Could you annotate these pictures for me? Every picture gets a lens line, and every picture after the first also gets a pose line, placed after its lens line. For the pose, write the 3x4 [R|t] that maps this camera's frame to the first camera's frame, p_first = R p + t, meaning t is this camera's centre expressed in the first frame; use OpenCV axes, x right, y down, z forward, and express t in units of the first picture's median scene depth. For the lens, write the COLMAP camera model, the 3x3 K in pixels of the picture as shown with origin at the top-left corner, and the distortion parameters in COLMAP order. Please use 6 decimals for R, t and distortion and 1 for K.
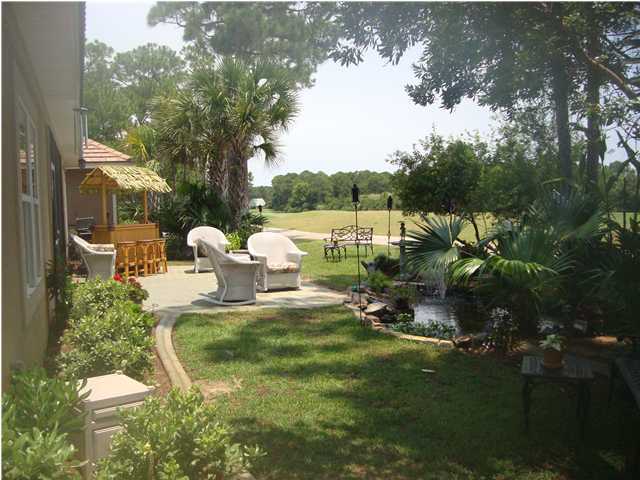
lens RADIAL K [[610.3, 0, 320.0], [0, 610.3, 240.0], [0, 0, 1]] dist [-0.201189, 0.162788]
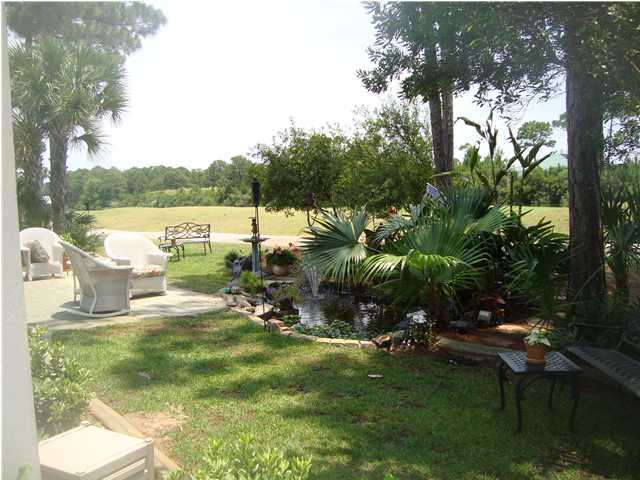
lens RADIAL K [[610.3, 0, 320.0], [0, 610.3, 240.0], [0, 0, 1]] dist [-0.201189, 0.162788]
pose [[0.942291, -0.029348, 0.333506, -0.118764], [0.026698, 0.999565, 0.012526, -0.005247], [-0.333729, -0.002899, 0.942665, 0.077847]]
